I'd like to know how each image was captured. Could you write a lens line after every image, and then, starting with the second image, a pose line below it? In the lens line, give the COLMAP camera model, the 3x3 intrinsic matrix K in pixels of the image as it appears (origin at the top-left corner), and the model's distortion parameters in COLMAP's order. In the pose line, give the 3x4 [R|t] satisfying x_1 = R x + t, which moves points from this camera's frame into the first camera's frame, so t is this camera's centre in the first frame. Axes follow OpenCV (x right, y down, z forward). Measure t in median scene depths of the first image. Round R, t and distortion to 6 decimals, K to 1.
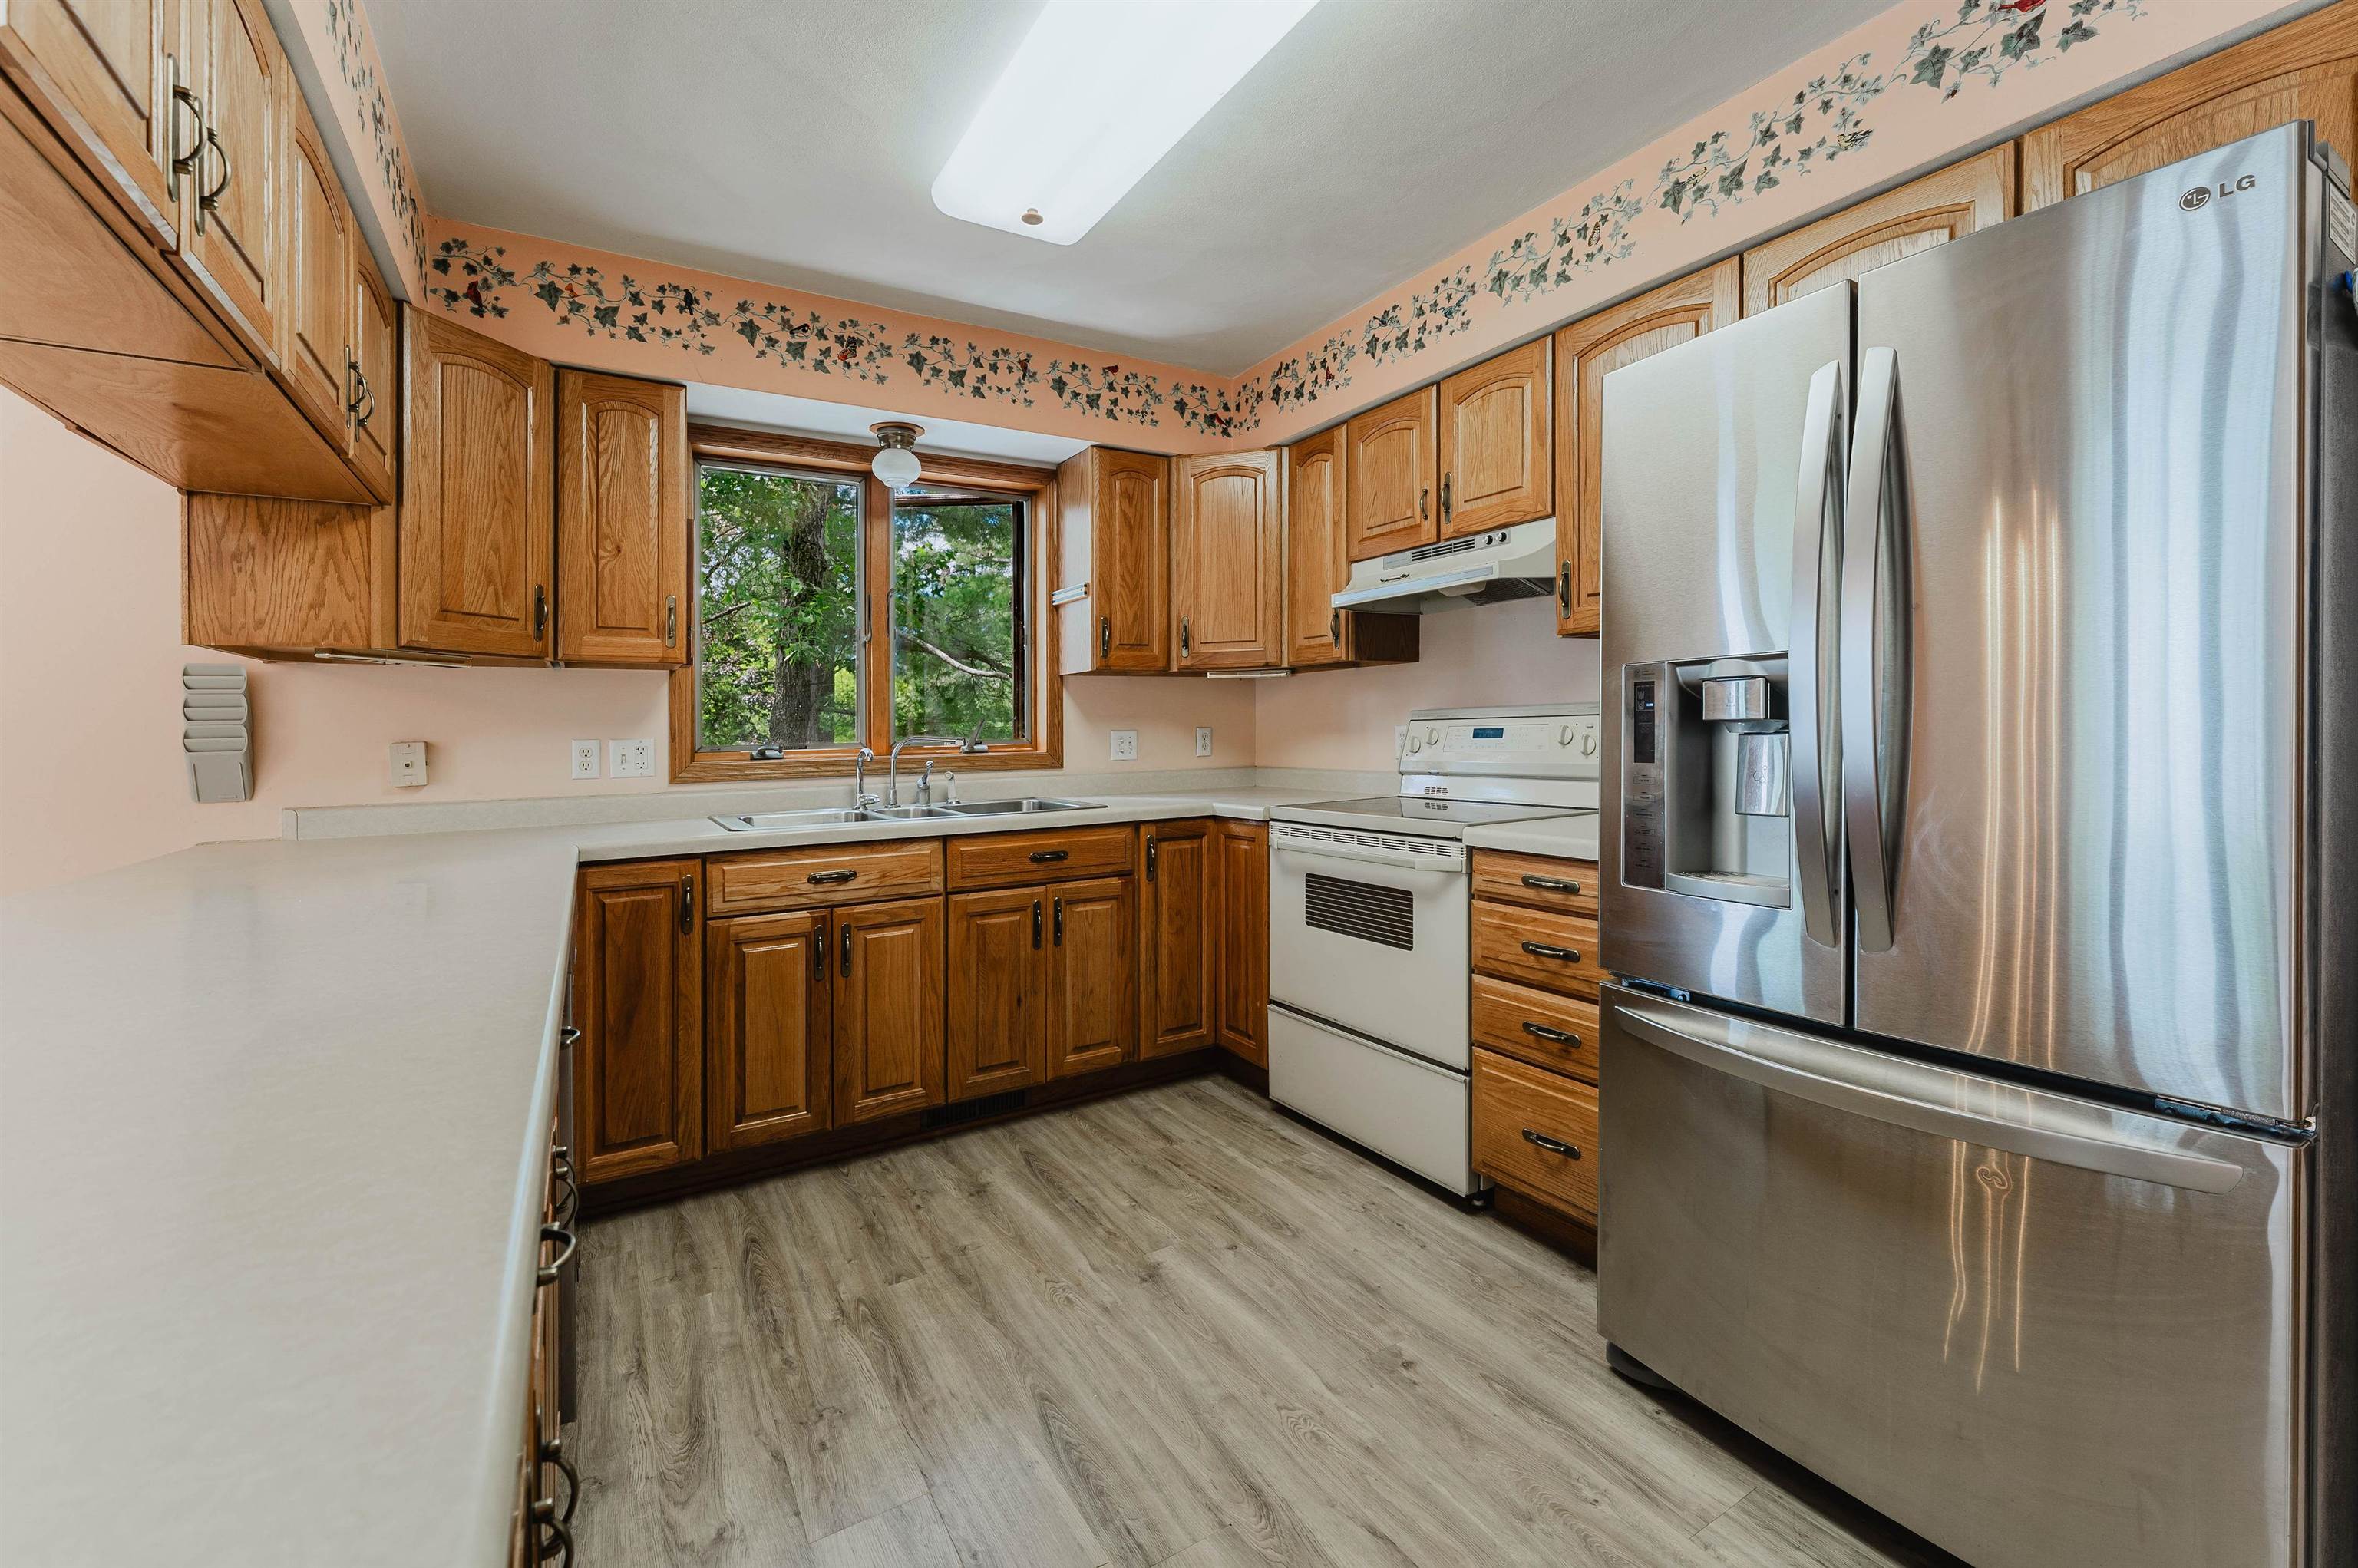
lens RADIAL K [[978.9, 0, 1167.6], [0, 978.9, 767.5], [0, 0, 1]] dist [0.000415, -0.000036]
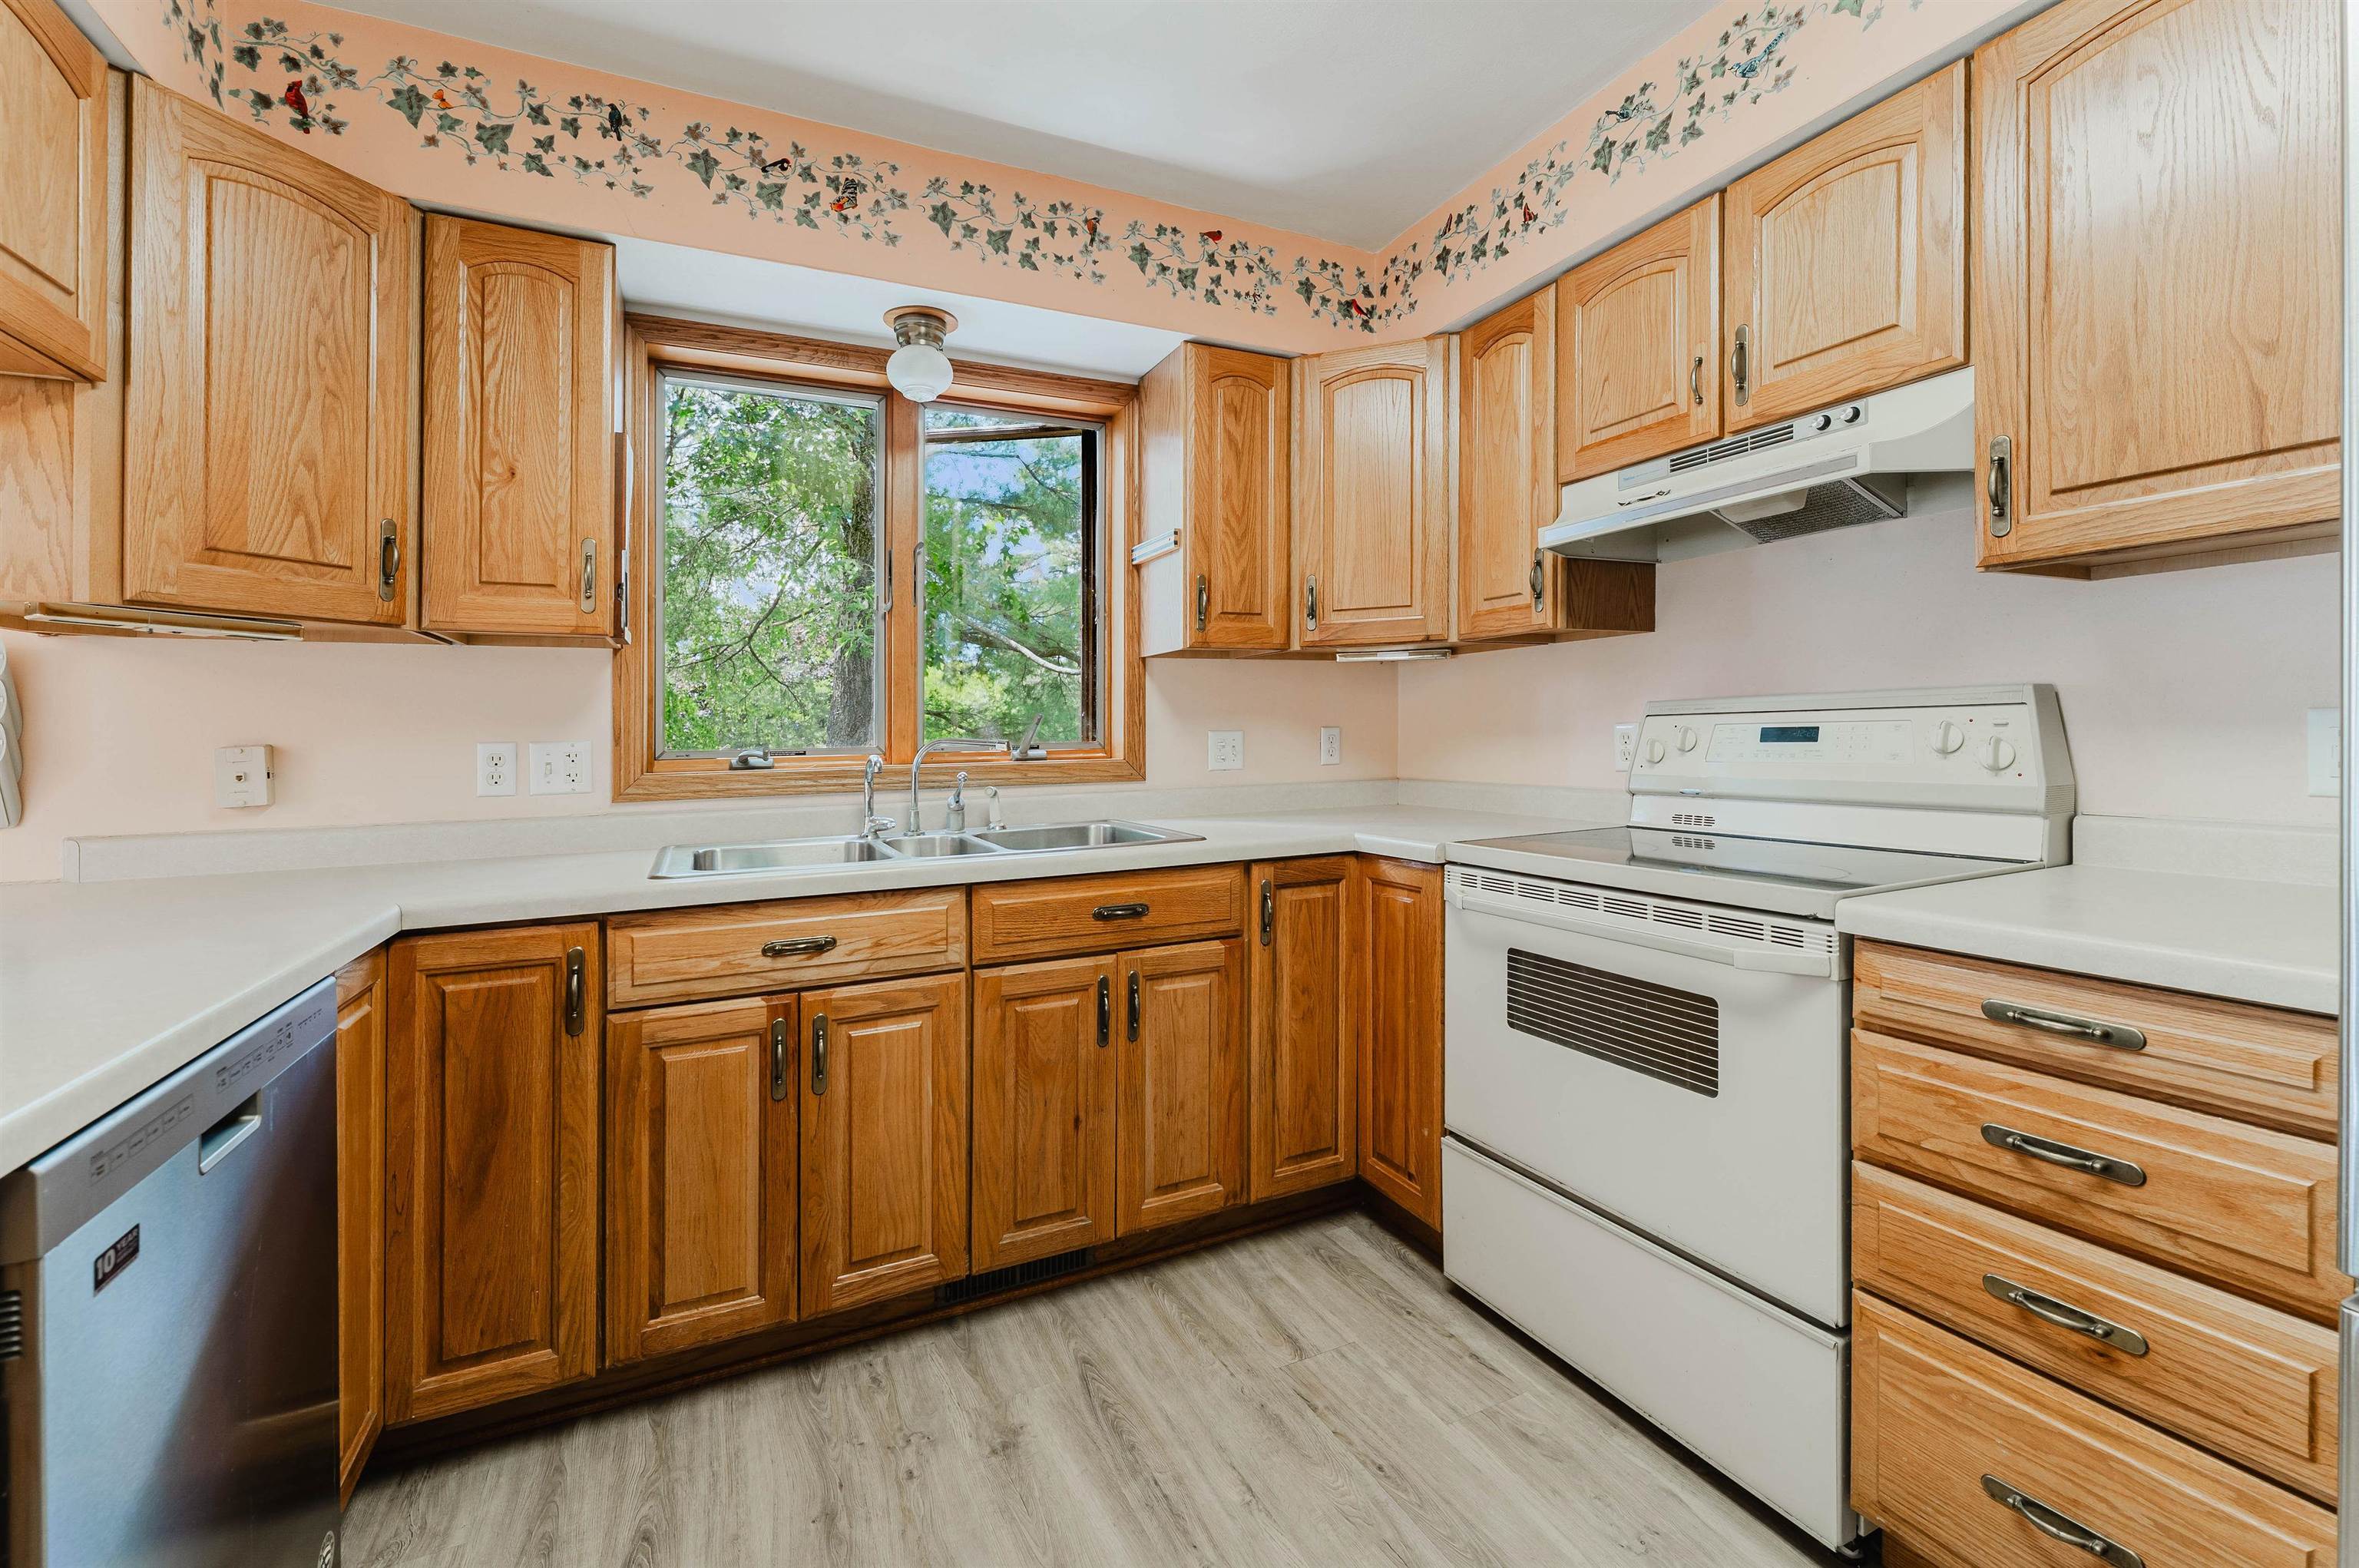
lens RADIAL K [[979.4, 0, 1168.1], [0, 979.4, 767.5], [0, 0, 1]] dist [0.000415, -0.000036]
pose [[0.995638, 0.003775, -0.093220, -0.025397], [-0.003912, 0.999992, -0.001290, -0.011400], [0.093215, 0.001649, 0.995645, 0.333382]]
